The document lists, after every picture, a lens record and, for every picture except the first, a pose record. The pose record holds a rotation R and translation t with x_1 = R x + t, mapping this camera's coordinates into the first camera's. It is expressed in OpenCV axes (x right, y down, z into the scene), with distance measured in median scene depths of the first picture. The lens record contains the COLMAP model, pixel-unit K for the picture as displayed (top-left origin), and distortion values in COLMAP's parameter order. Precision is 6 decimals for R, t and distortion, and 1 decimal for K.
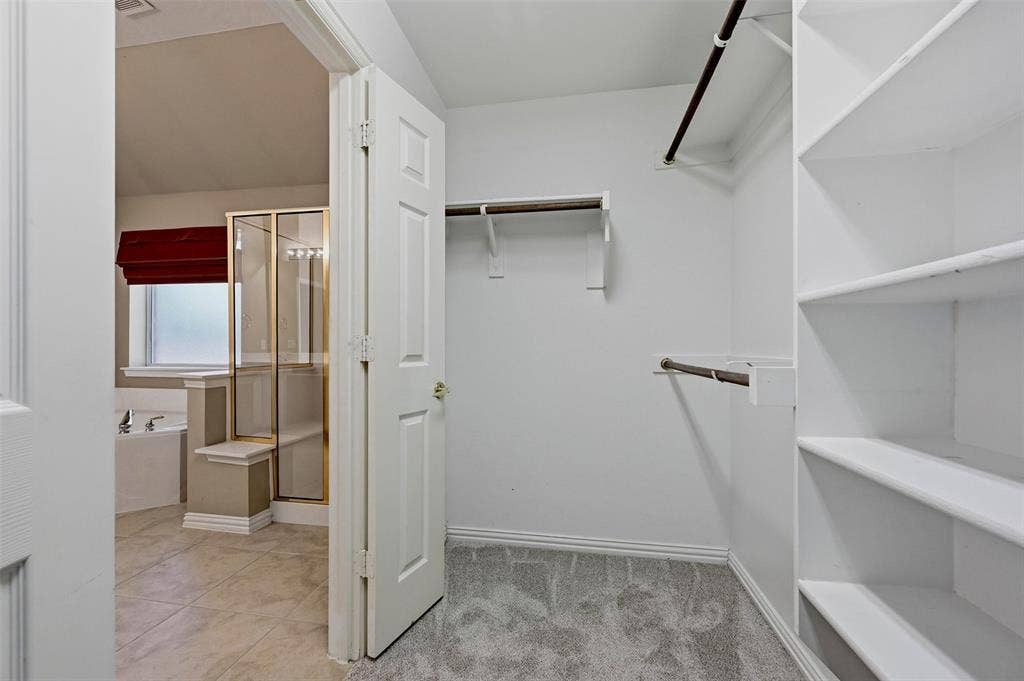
lens RADIAL K [[409.7, 0, 513.2], [0, 409.7, 350.1], [0, 0, 1]] dist [0.002477, 0.000143]
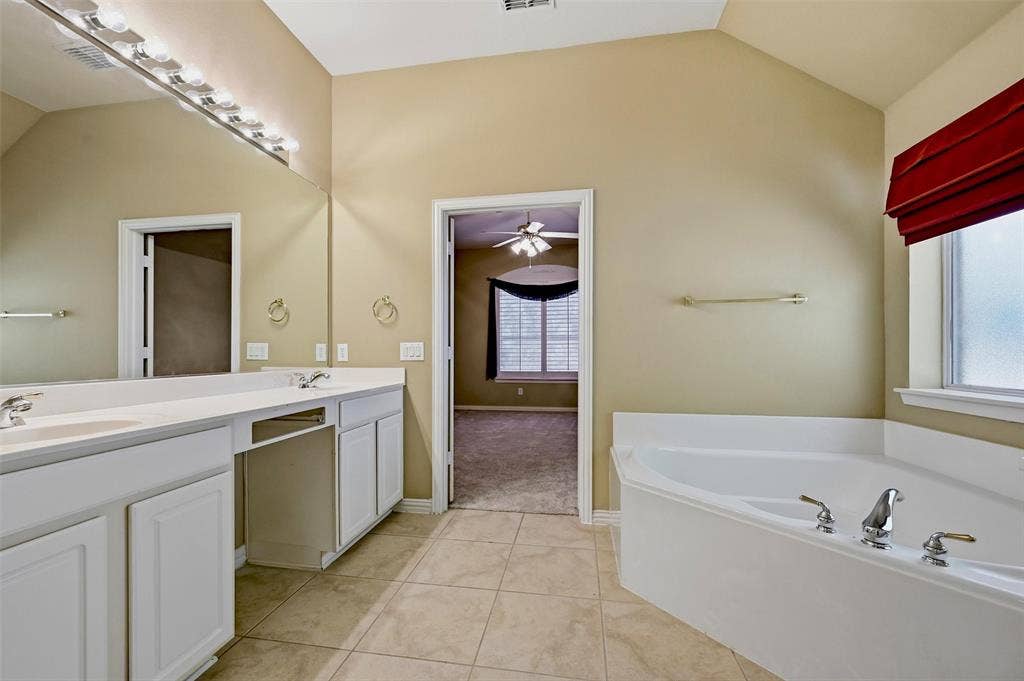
lens RADIAL K [[409.7, 0, 513.2], [0, 409.7, 350.1], [0, 0, 1]] dist [0.002477, 0.000143]
pose [[0.009410, -0.010699, -0.999898, -0.369751], [-0.004394, 0.999933, -0.010740, -0.003471], [0.999946, 0.004495, 0.009362, 0.444764]]
